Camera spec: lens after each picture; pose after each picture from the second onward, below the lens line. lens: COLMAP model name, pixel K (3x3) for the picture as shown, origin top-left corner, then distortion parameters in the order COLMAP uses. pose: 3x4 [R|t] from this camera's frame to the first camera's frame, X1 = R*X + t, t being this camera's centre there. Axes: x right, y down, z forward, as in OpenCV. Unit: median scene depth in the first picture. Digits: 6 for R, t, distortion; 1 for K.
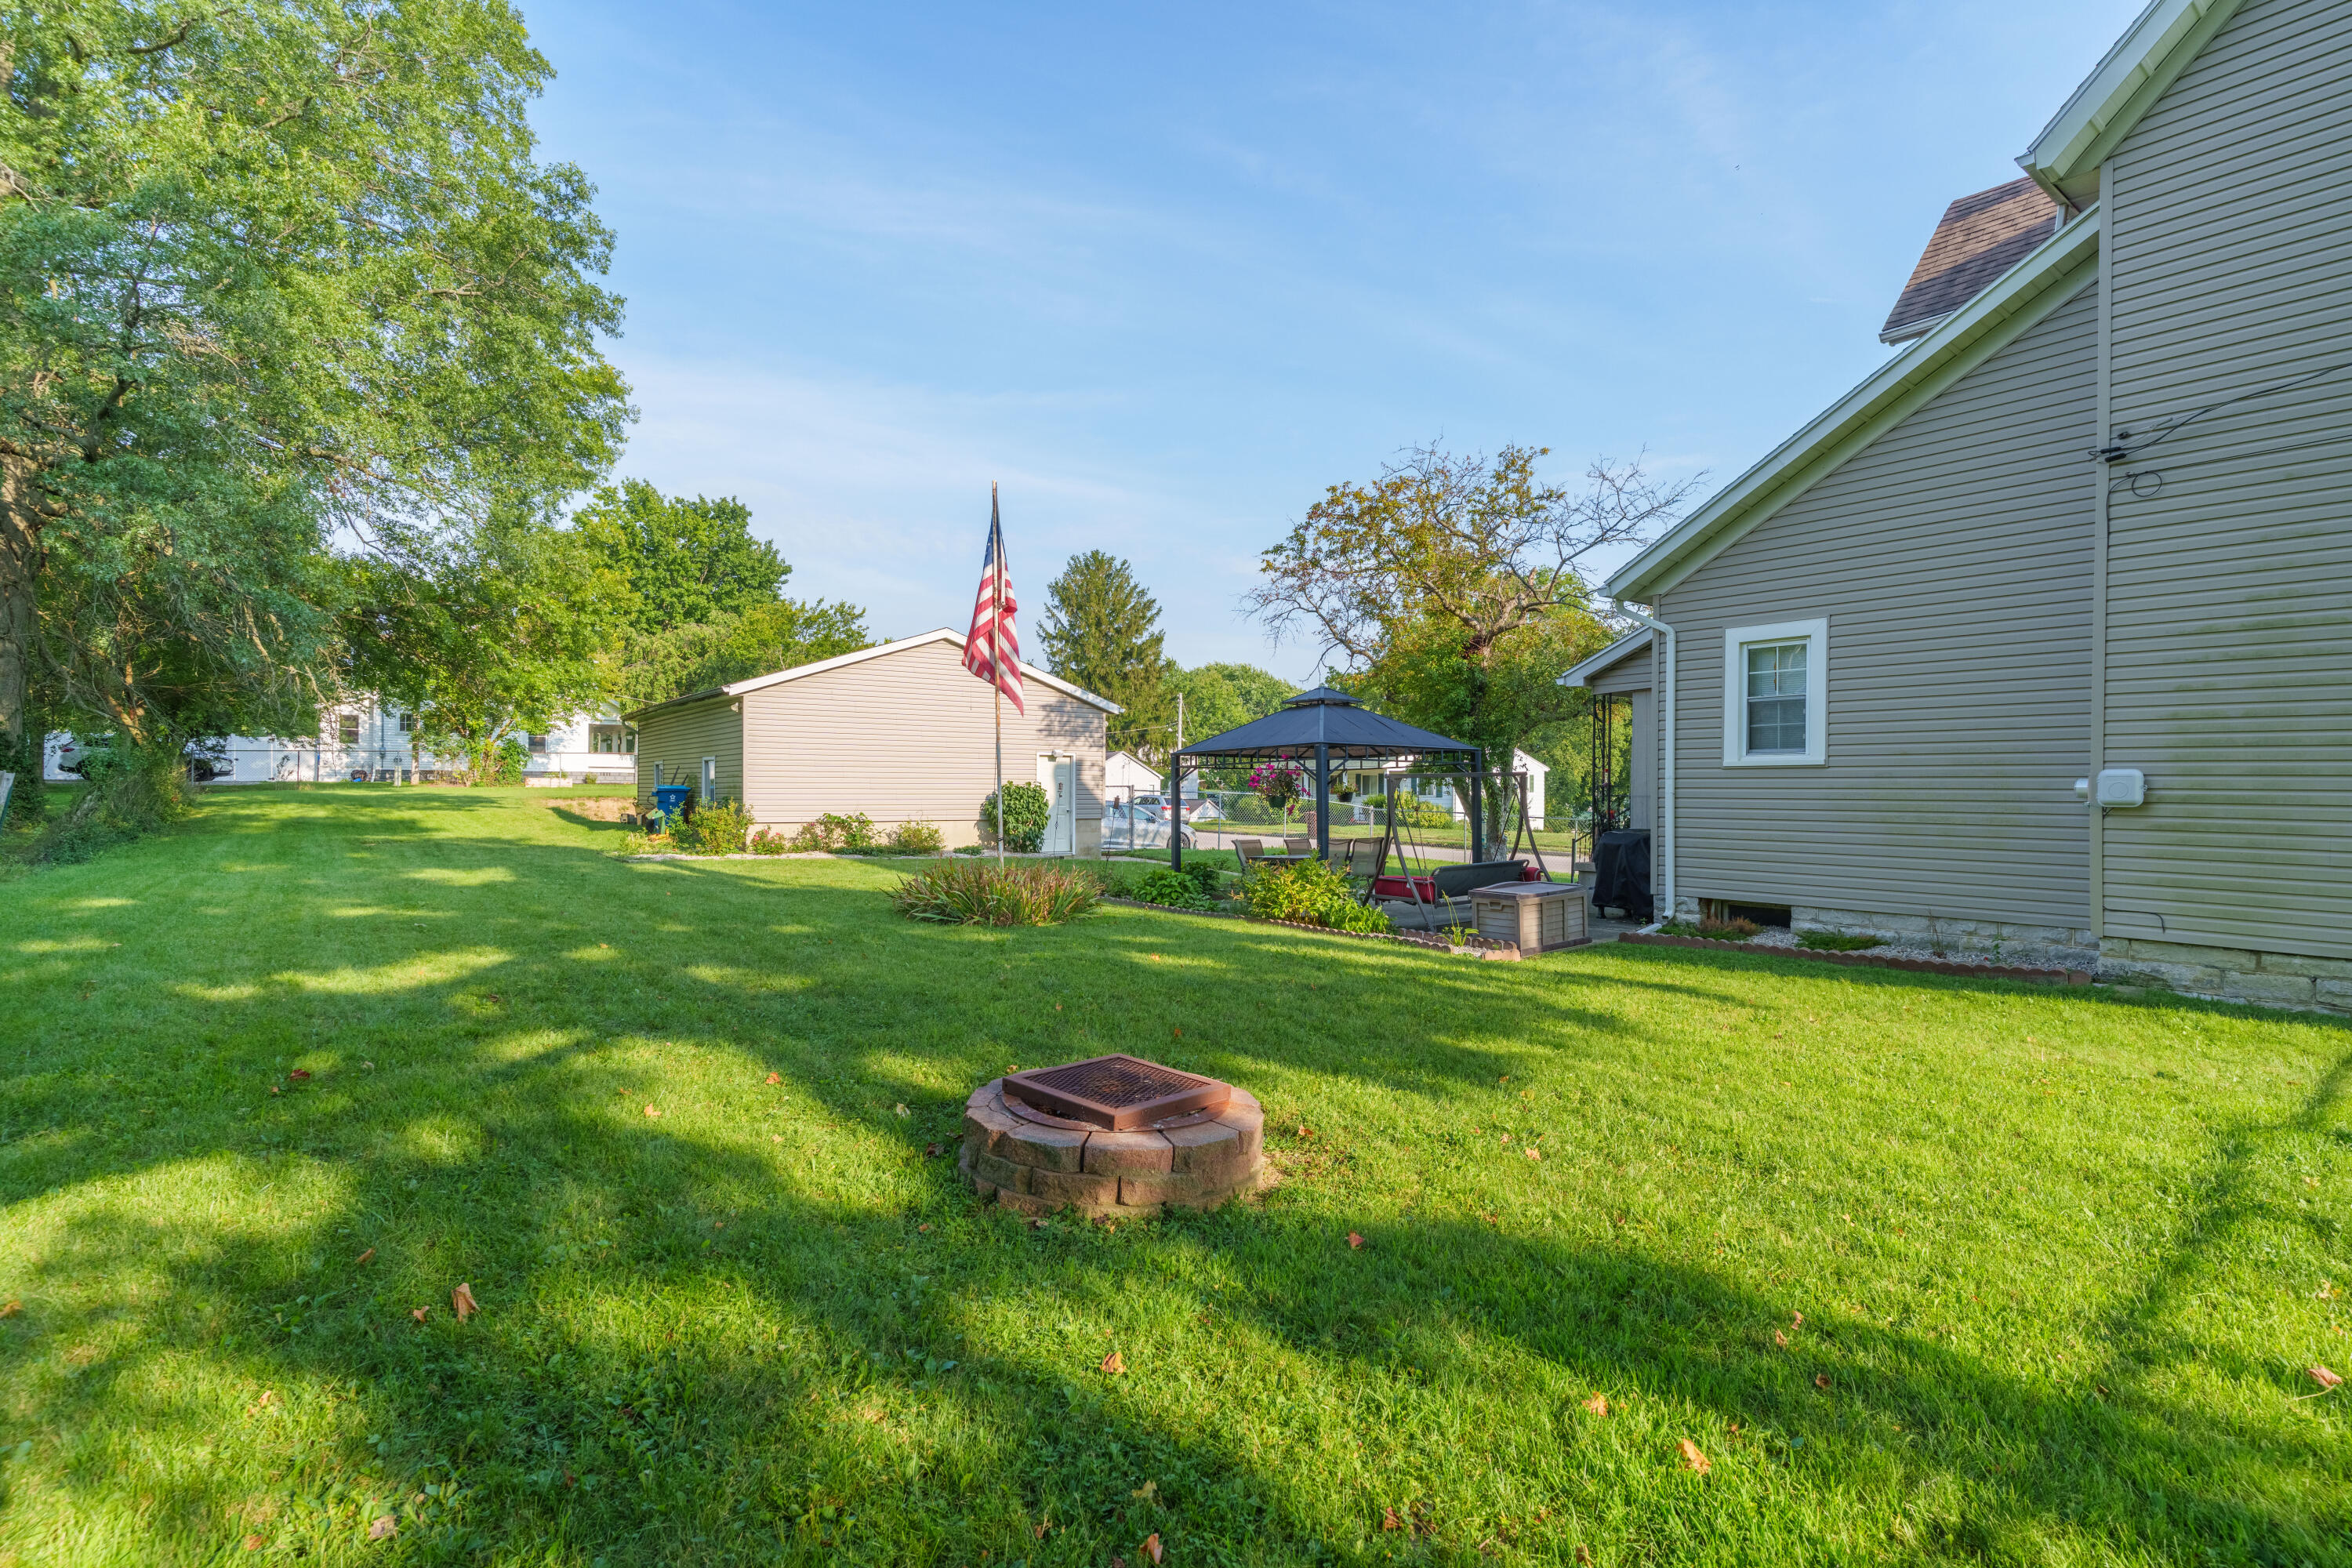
lens RADIAL K [[1137.2, 0, 1188.9], [0, 1137.2, 781.1], [0, 0, 1]] dist [0.001479, -0.000245]
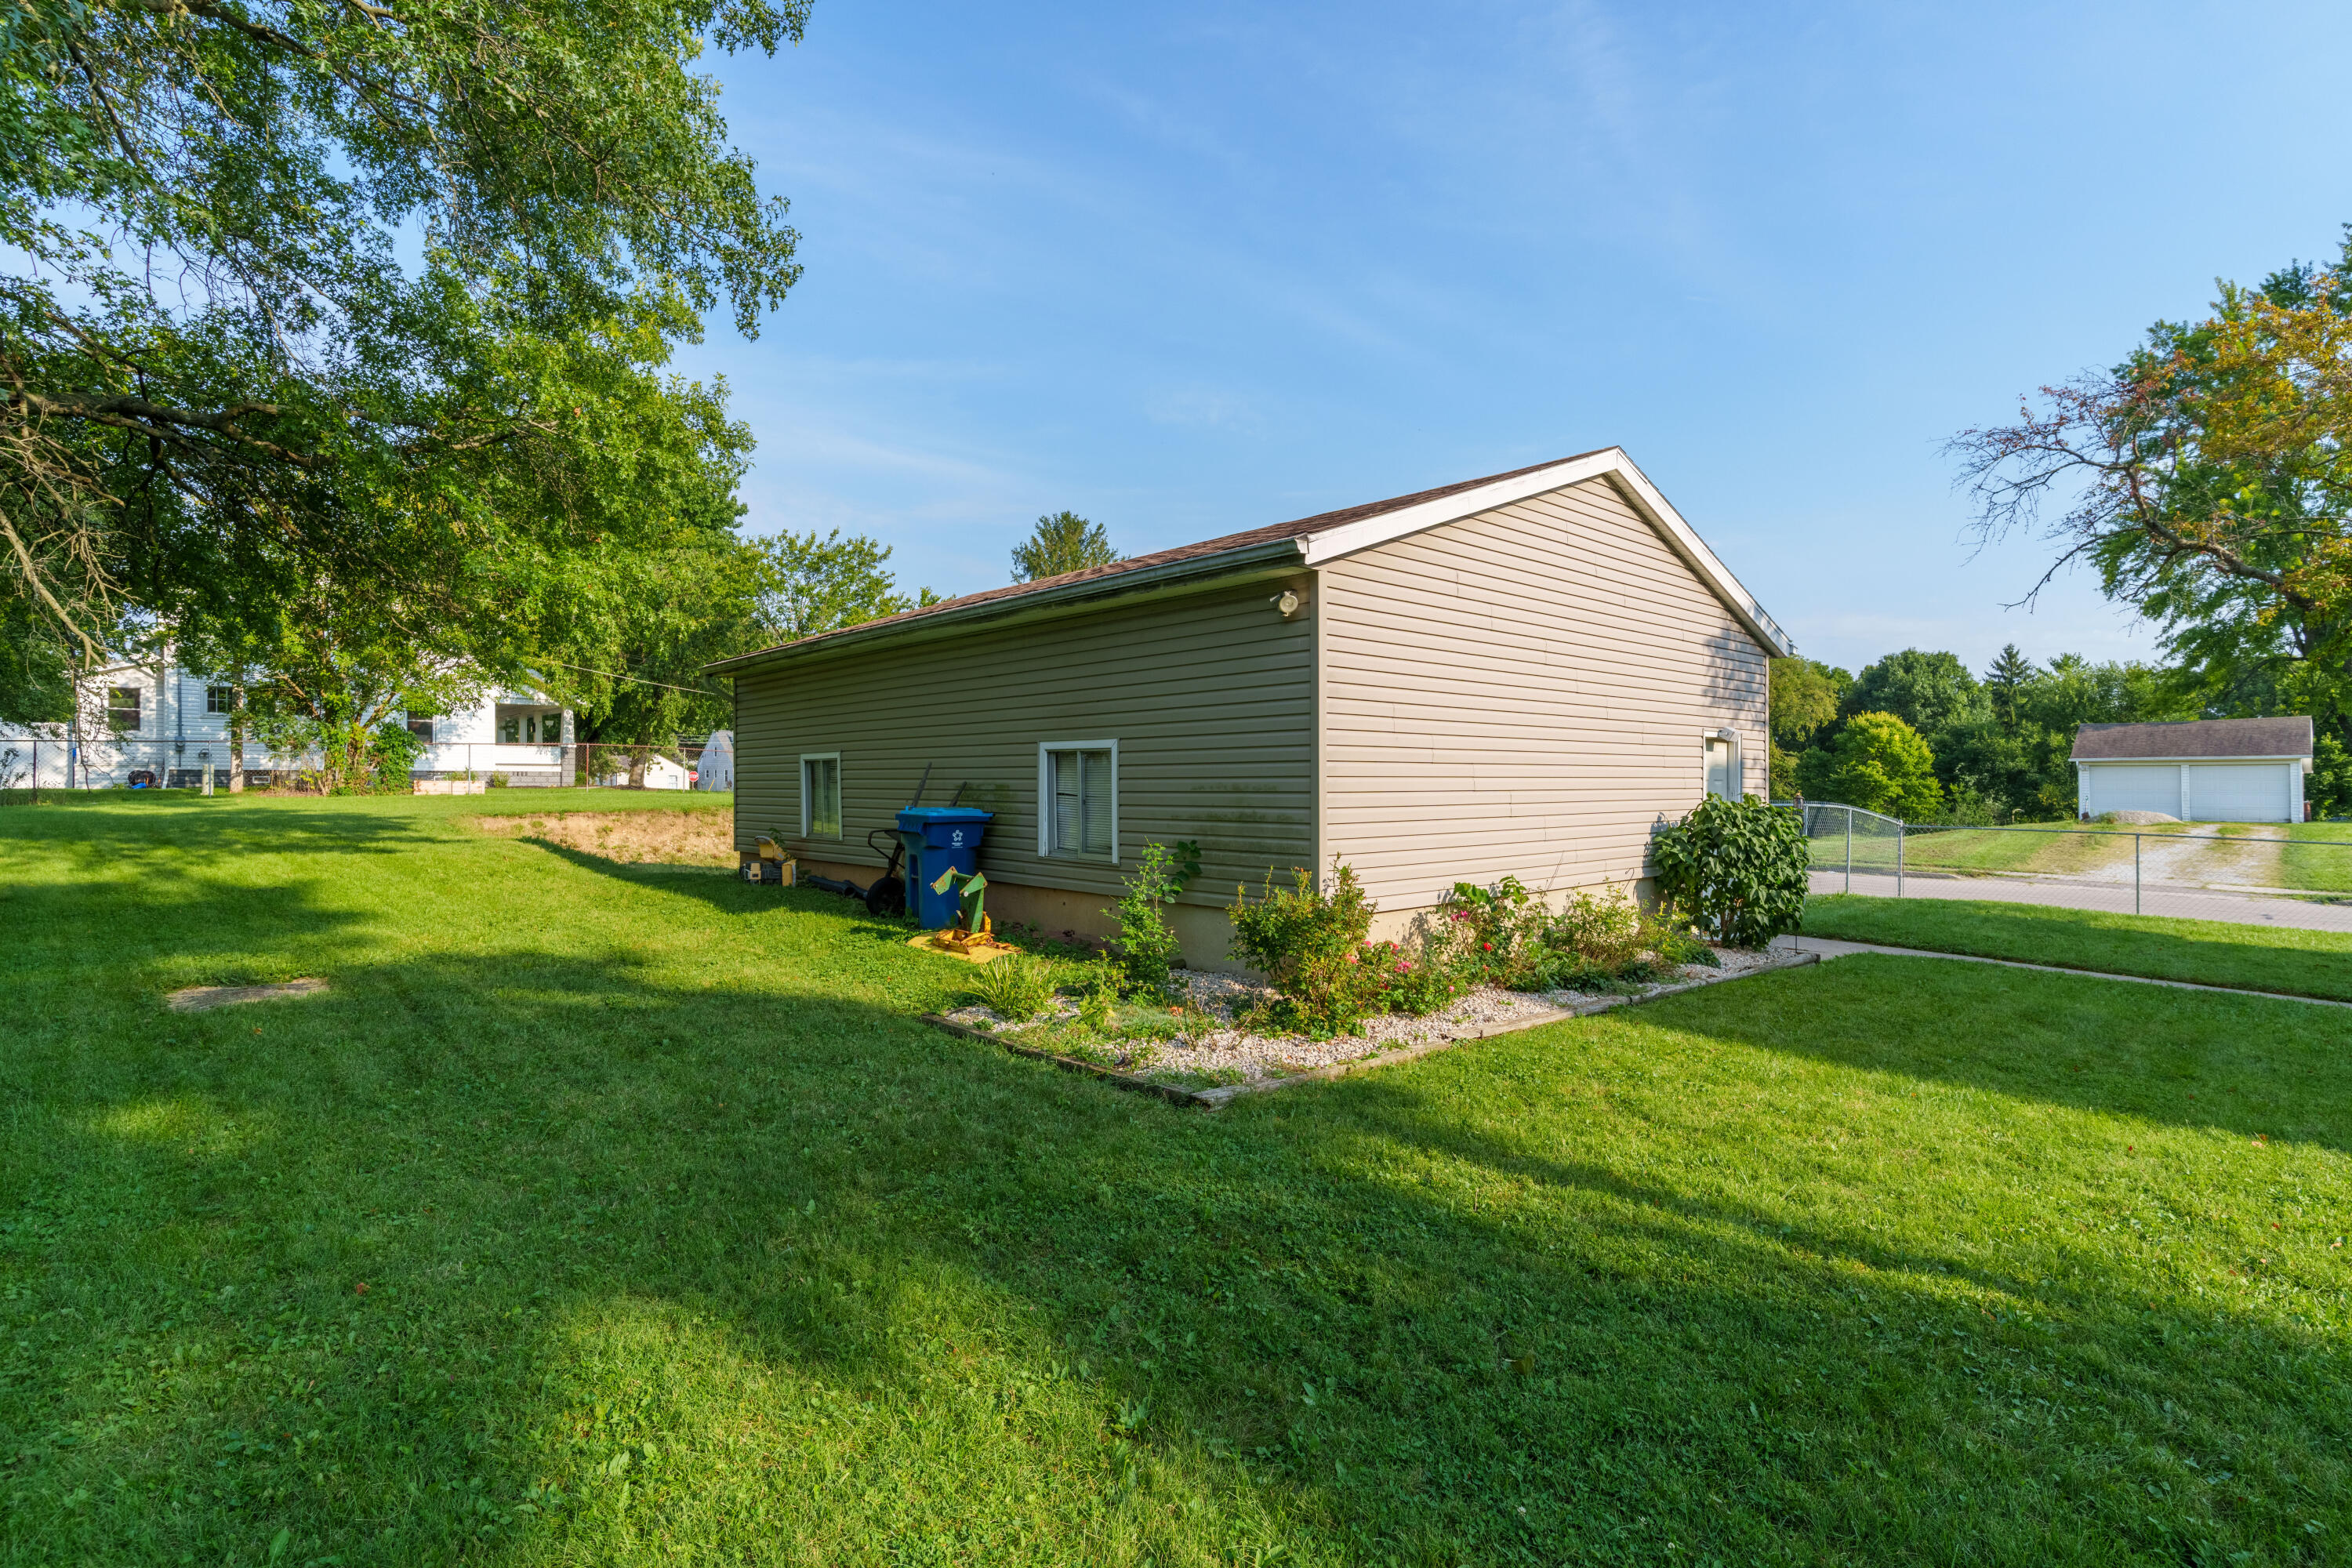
lens RADIAL K [[1137.2, 0, 1190.4], [0, 1137.2, 784.4], [0, 0, 1]] dist [0.001479, -0.000245]
pose [[0.993296, -0.007240, 0.115372, -0.203096], [0.006169, 0.999935, 0.009637, -0.004459], [-0.115434, -0.008860, 0.993276, 0.276306]]
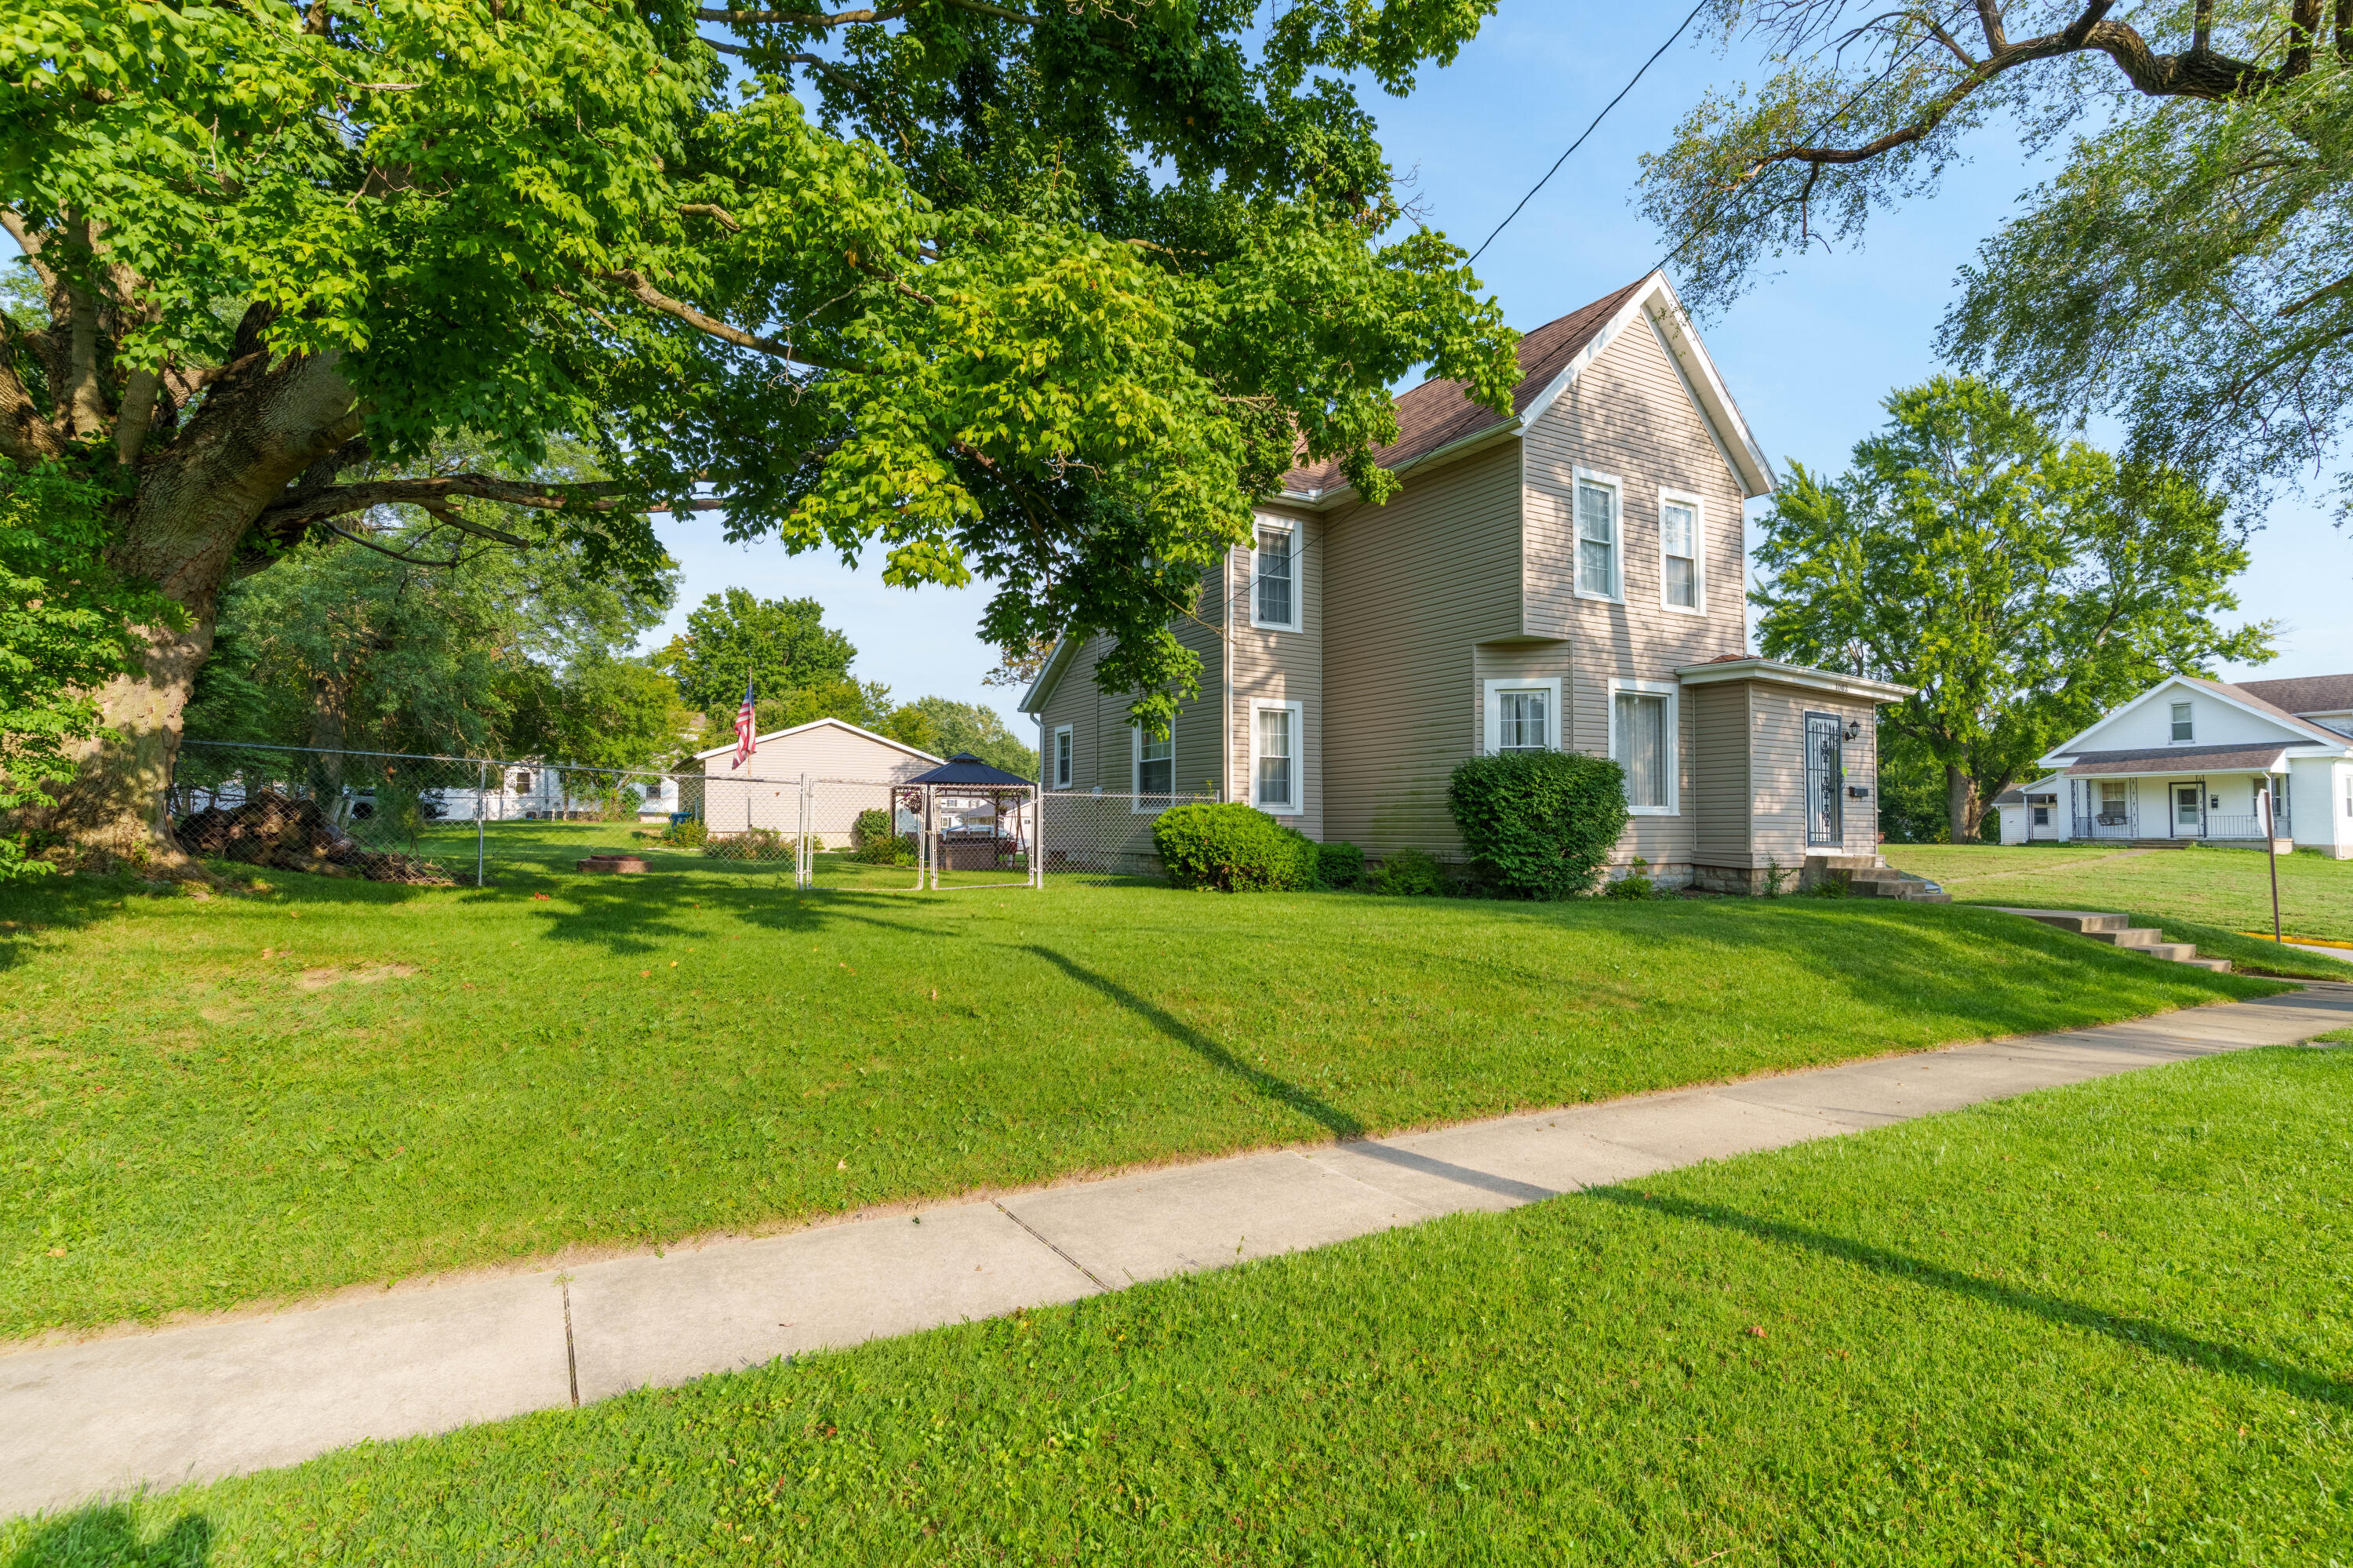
lens RADIAL K [[1137.7, 0, 1182.2], [0, 1137.7, 786.9], [0, 0, 1]] dist [0.001479, -0.000245]
pose [[0.991578, -0.010232, -0.129106, 0.244224], [0.005767, 0.999374, -0.034907, 0.013753], [0.129382, 0.033868, 0.991016, -0.280655]]
